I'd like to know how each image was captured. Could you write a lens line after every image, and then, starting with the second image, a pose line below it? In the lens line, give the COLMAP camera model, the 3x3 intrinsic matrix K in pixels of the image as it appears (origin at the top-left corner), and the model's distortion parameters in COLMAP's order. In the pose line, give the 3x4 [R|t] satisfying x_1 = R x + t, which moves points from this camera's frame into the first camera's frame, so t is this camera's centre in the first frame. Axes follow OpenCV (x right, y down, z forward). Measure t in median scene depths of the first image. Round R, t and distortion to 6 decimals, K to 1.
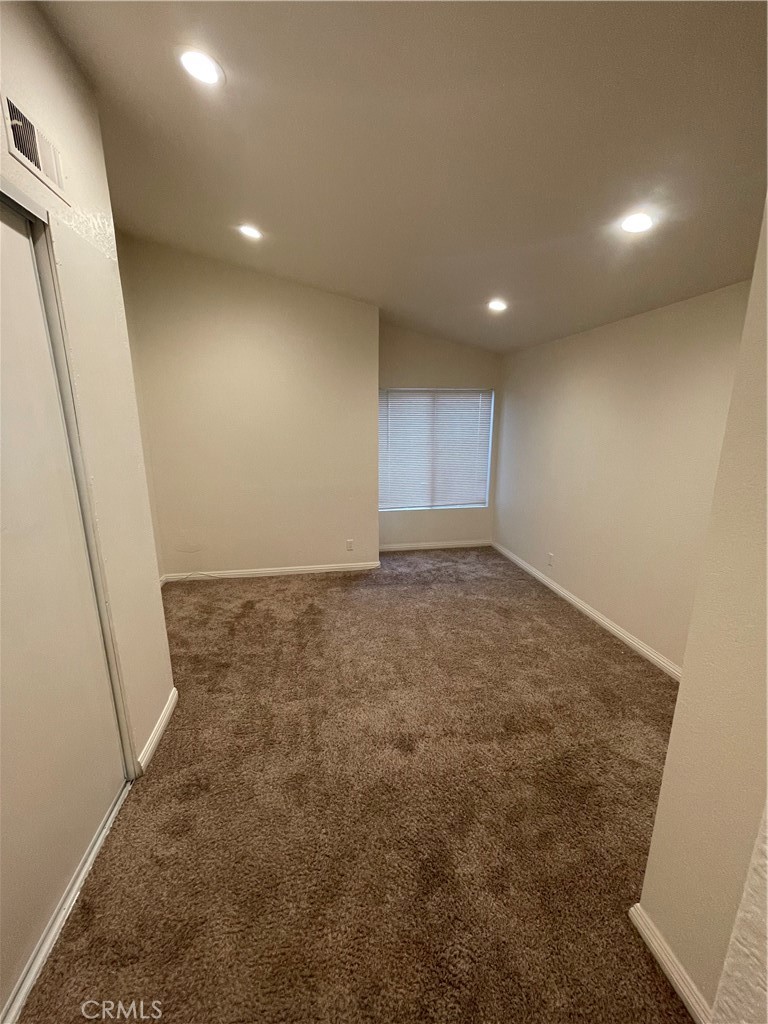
lens RADIAL K [[414.6, 0, 384.0], [0, 414.6, 512.0], [0, 0, 1]] dist [-0.020414, 0.008352]
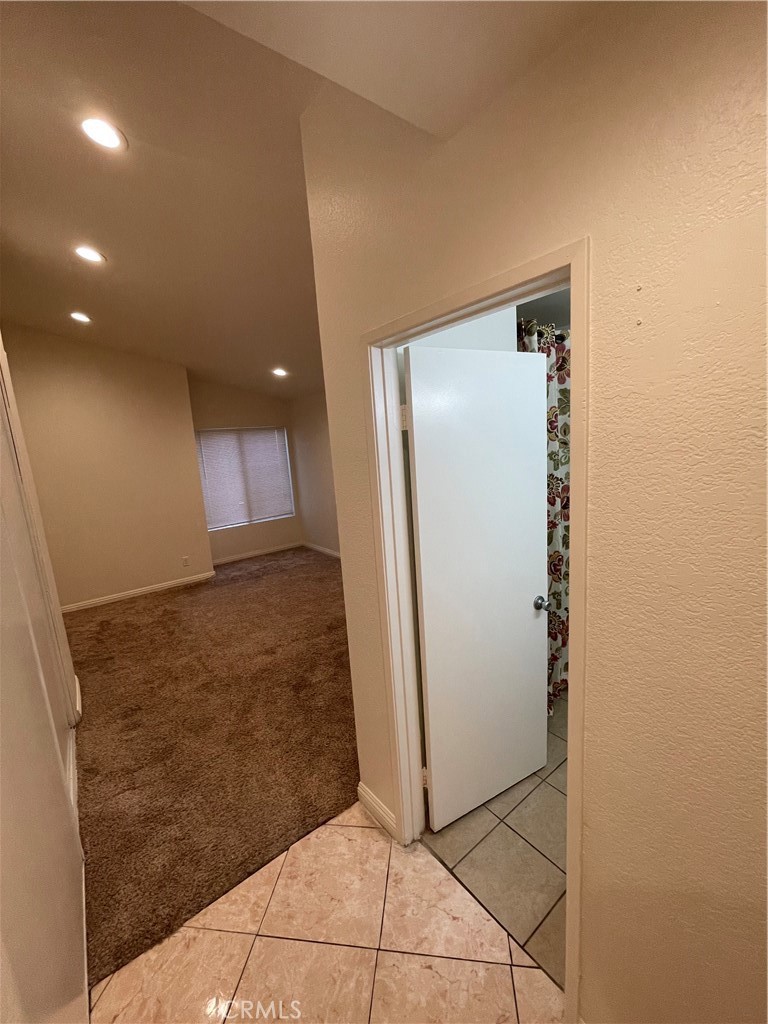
lens RADIAL K [[414.6, 0, 384.0], [0, 414.6, 512.0], [0, 0, 1]] dist [-0.020414, 0.008352]
pose [[0.883555, -0.138682, 0.447323, -0.101467], [0.169158, 0.985171, -0.028692, 0.079127], [-0.436711, 0.101019, 0.893912, -0.346889]]
